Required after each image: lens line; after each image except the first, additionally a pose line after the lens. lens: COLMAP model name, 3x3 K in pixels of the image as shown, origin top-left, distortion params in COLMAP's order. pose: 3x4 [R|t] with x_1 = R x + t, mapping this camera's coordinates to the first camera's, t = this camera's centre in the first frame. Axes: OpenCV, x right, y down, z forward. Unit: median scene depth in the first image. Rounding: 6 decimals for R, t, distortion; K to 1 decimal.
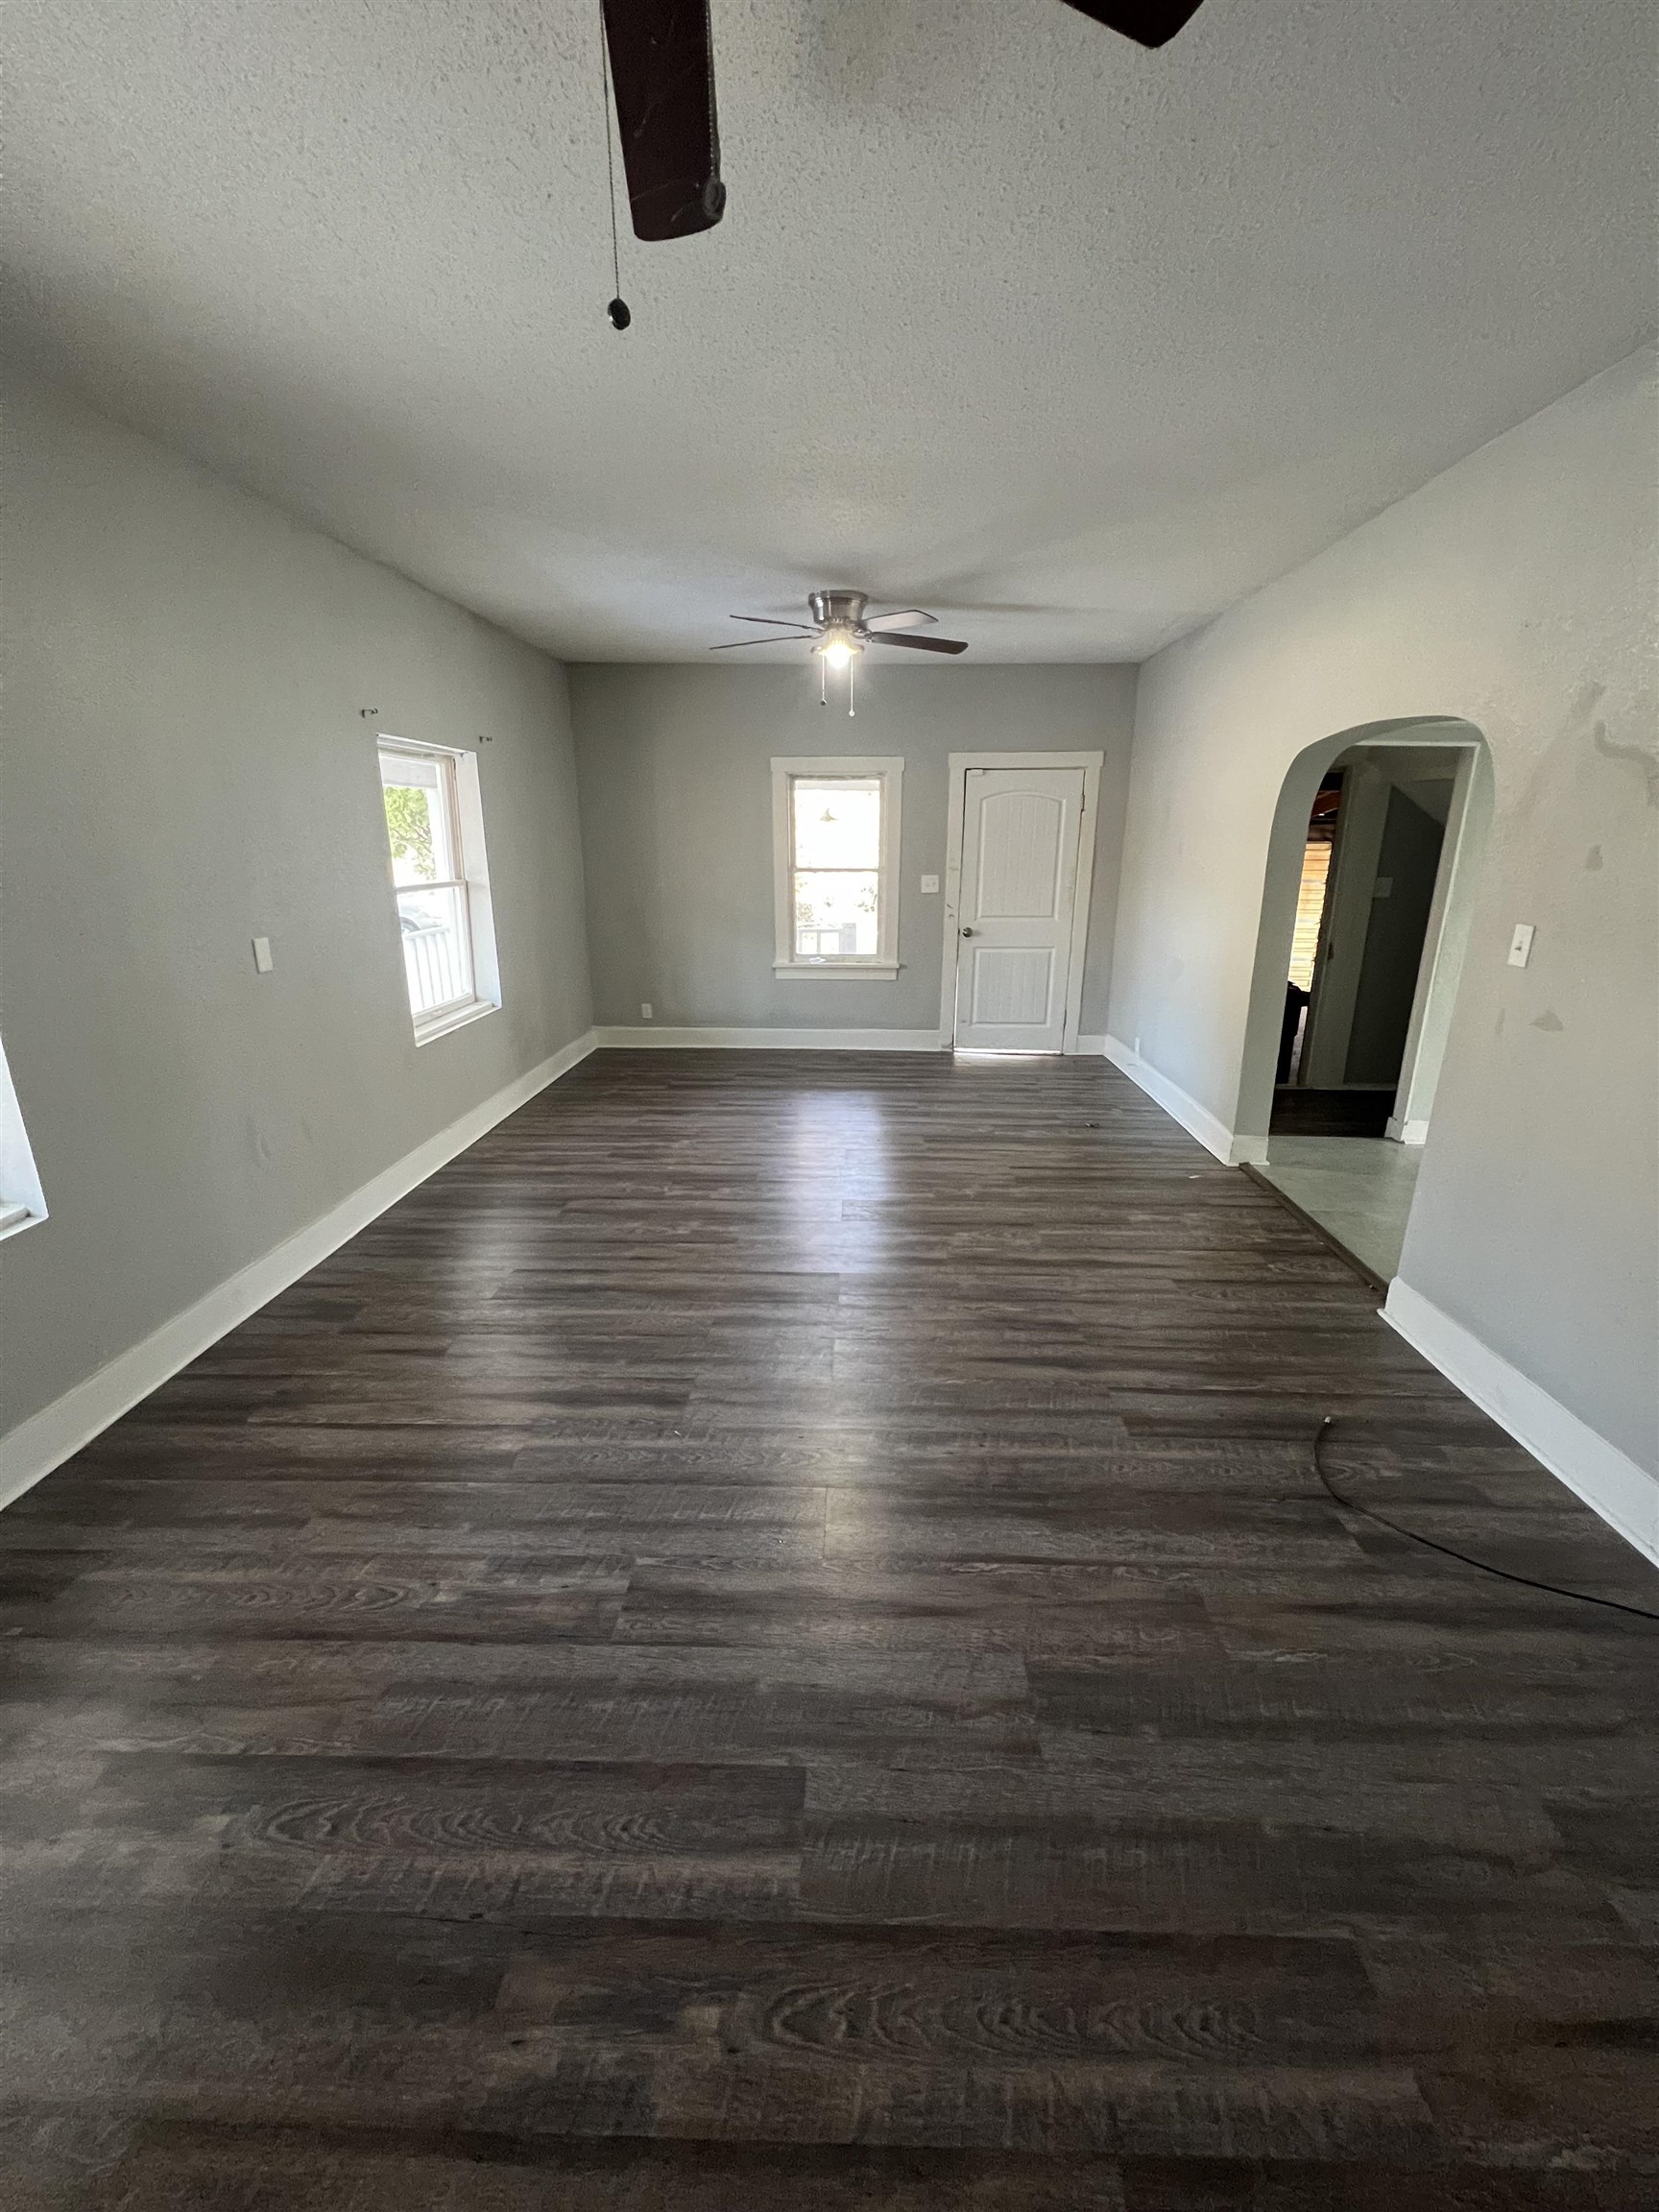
lens RADIAL K [[877.7, 0, 835.5], [0, 877.7, 1100.1], [0, 0, 1]] dist [-0.000785, 0.000182]
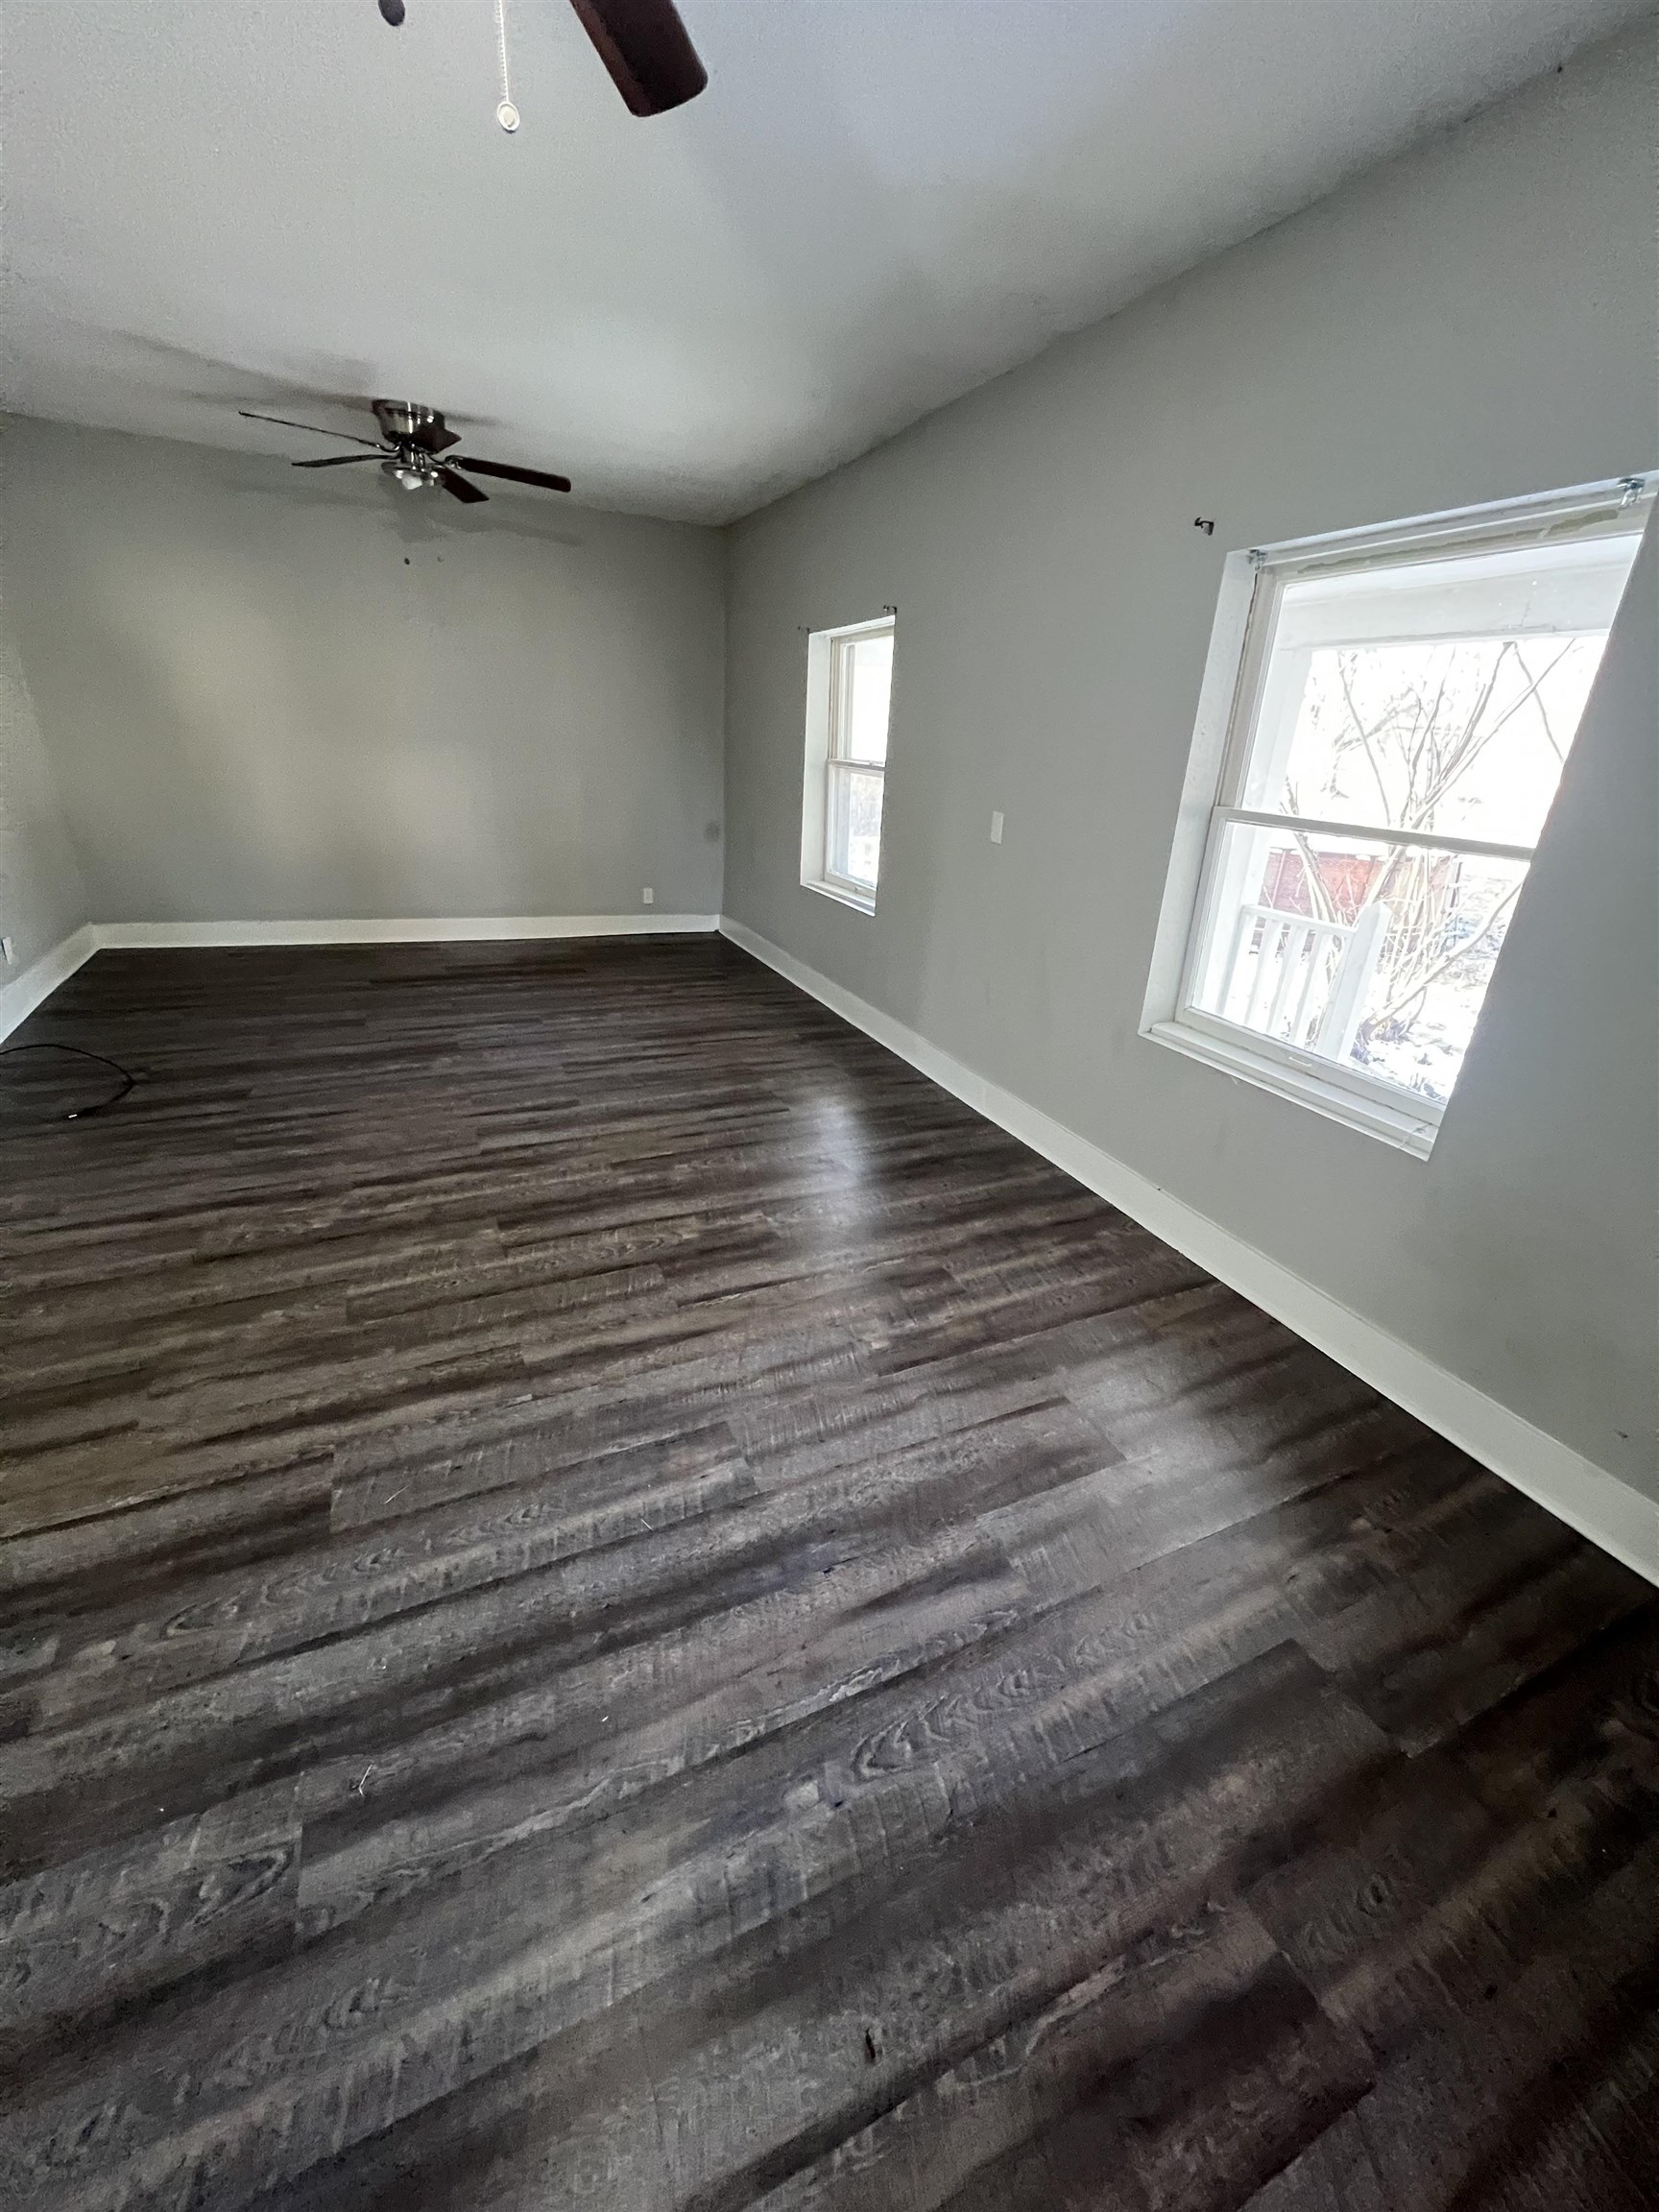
lens RADIAL K [[877.7, 0, 835.5], [0, 877.7, 1100.1], [0, 0, 1]] dist [-0.000785, 0.000182]
pose [[-0.892187, 0.137917, -0.430095, 0.062865], [-0.173296, 0.774834, 0.607948, -0.505691], [0.417098, 0.616937, -0.667397, 1.750052]]
